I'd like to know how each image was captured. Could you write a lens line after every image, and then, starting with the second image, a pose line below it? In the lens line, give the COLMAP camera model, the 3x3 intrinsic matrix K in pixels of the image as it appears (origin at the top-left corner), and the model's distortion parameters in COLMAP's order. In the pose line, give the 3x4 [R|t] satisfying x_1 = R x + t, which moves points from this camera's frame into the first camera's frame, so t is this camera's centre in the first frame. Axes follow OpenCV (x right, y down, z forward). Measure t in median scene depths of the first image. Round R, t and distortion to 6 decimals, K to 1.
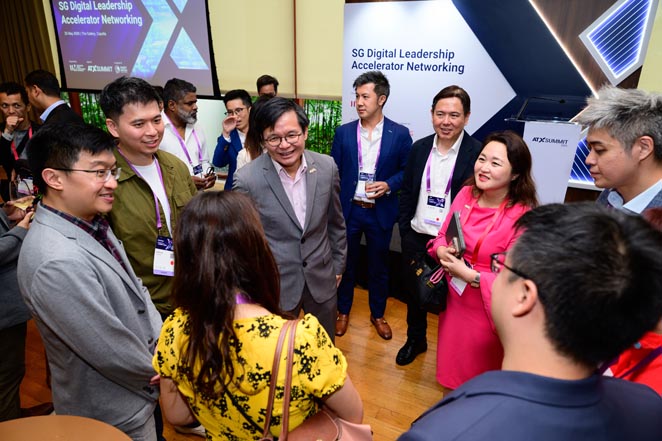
lens RADIAL K [[464.9, 0, 334.1], [0, 464.9, 219.9], [0, 0, 1]] dist [0.013433, 0.004541]
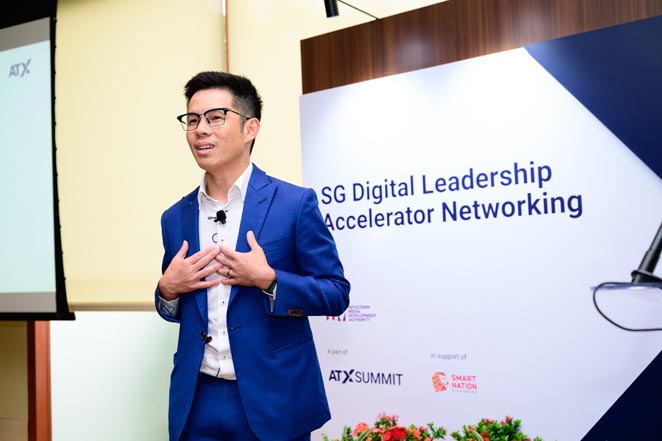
lens RADIAL K [[789.5, 0, 333.3], [0, 789.5, 223.6], [0, 0, 1]] dist [0.003723, 0.000000]
pose [[0.980485, -0.061000, -0.186891, 0.198438], [-0.017722, 0.919350, -0.393042, -0.057475], [0.195794, 0.388684, 0.900328, 0.395556]]
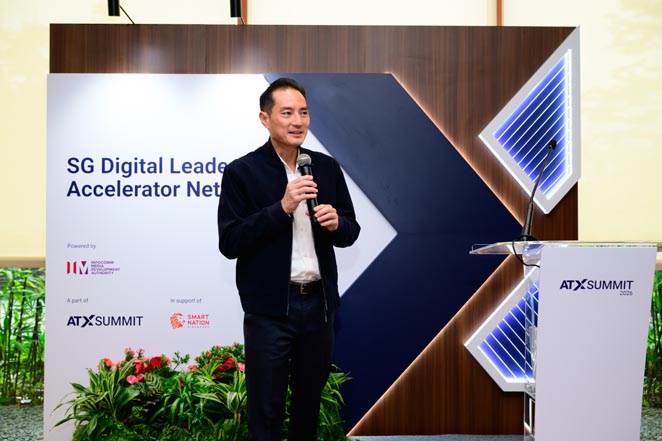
lens RADIAL K [[654.3, 0, 337.7], [0, 654.3, 222.6], [0, 0, 1]] dist [0.000332, 0.000000]
pose [[0.889190, -0.002218, 0.457533, -0.024751], [0.165221, 0.934069, -0.316571, -0.044046], [-0.426665, 0.357086, 0.830931, 0.363210]]
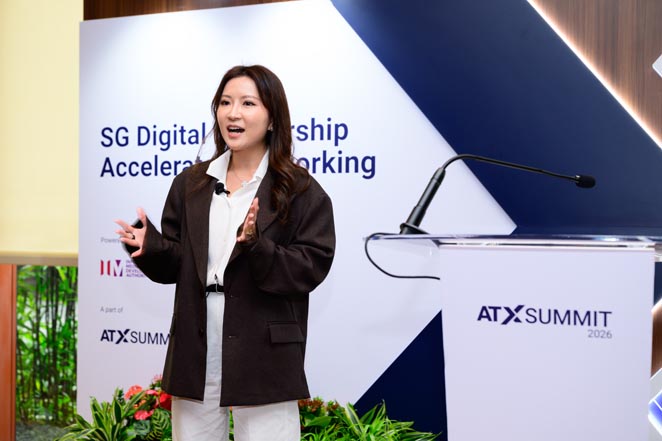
lens RADIAL K [[877.5, 0, 366.2], [0, 877.5, 241.3], [0, 0, 1]] dist [0.012720, 0.000000]
pose [[0.995591, -0.003768, 0.093726, 0.203522], [0.034425, 0.944151, -0.327711, -0.038633], [-0.087257, 0.329492, 0.940118, 0.362639]]
